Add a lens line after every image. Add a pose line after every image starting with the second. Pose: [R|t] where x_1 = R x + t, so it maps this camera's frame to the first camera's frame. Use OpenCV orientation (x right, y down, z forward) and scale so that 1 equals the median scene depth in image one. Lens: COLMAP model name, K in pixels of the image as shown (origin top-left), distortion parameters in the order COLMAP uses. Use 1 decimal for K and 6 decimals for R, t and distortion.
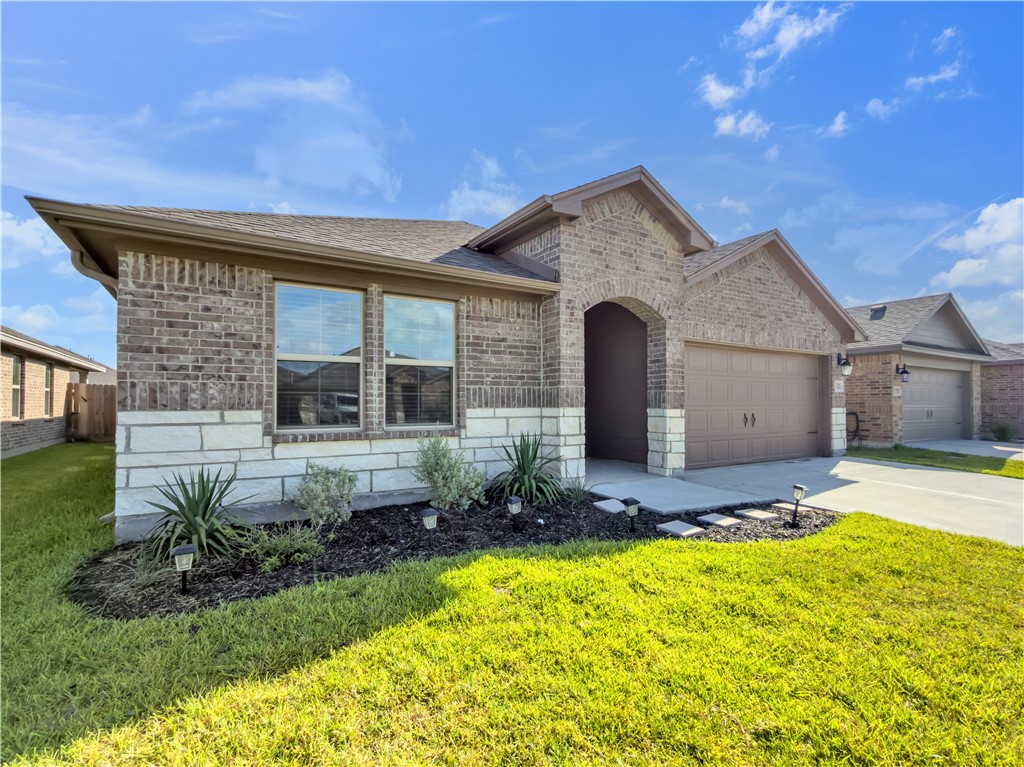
lens RADIAL K [[481.9, 0, 506.2], [0, 481.9, 388.1], [0, 0, 1]] dist [0.001414, 0.000002]
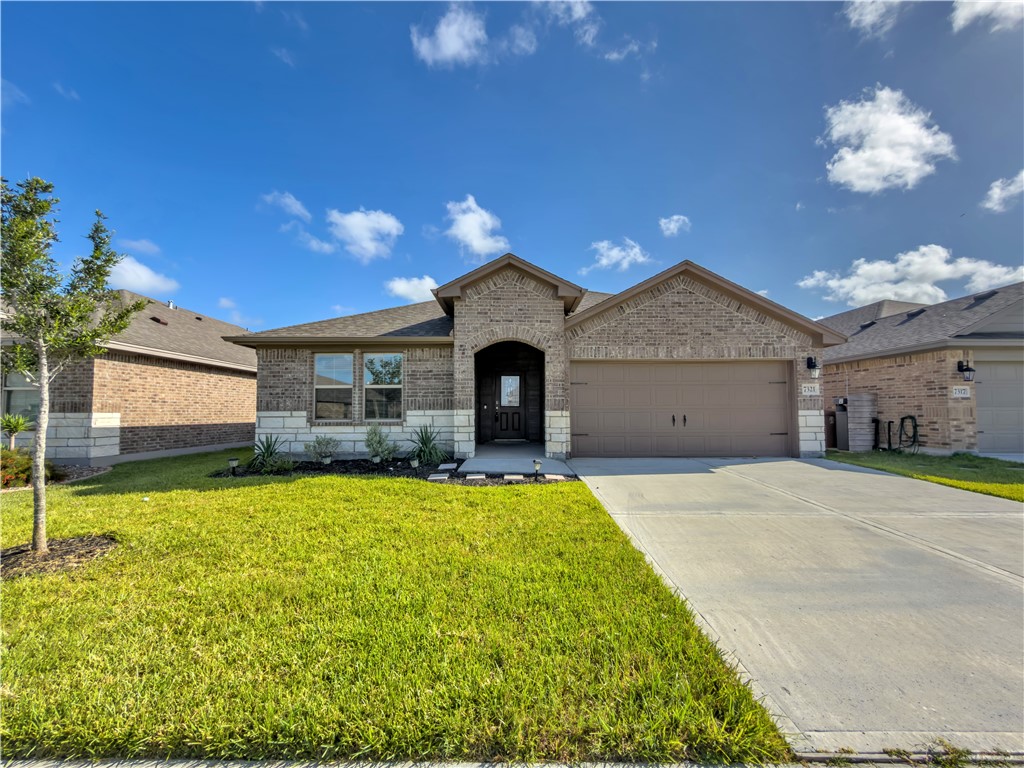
lens RADIAL K [[413.6, 0, 512.4], [0, 413.6, 384.0], [0, 0, 1]] dist [-0.002373, 0.001154]
pose [[0.858625, -0.039442, -0.511084, 1.005363], [0.020672, 0.998889, -0.042359, 0.015406], [0.512187, 0.025805, 0.858486, -0.133176]]
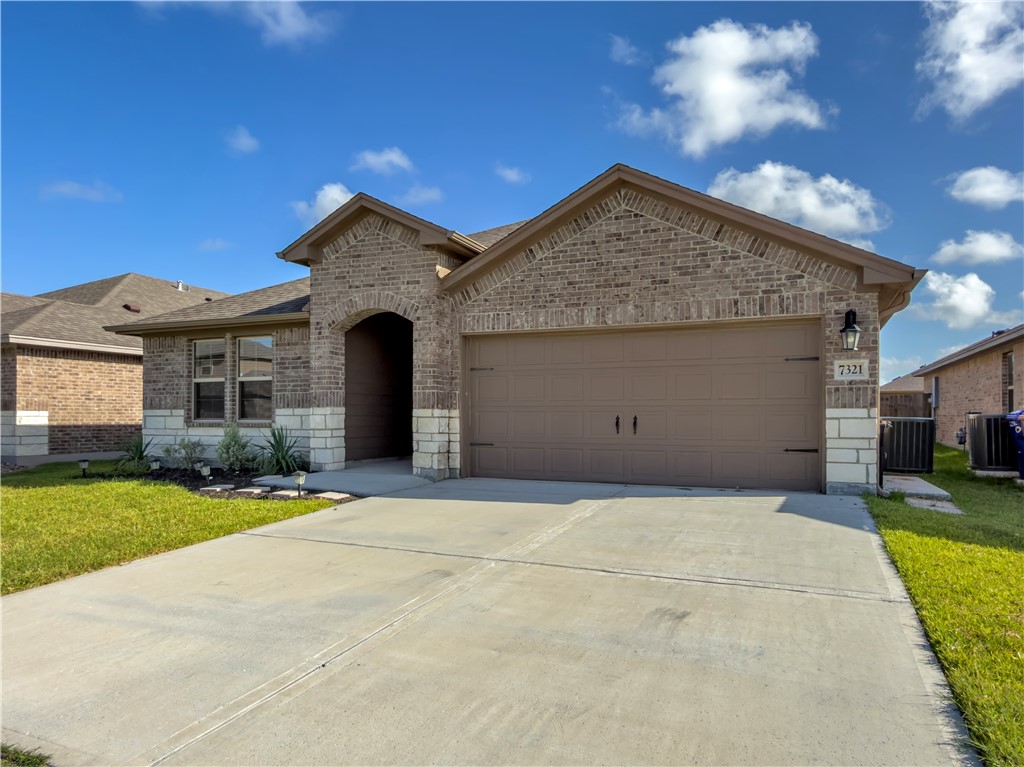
lens RADIAL K [[649.6, 0, 517.1], [0, 649.6, 392.6], [0, 0, 1]] dist [0.000192, -0.001584]
pose [[0.590454, -0.027610, -0.806599, 1.800997], [0.026498, 0.999539, -0.014818, 0.039694], [0.806636, -0.012624, 0.590913, 0.412621]]
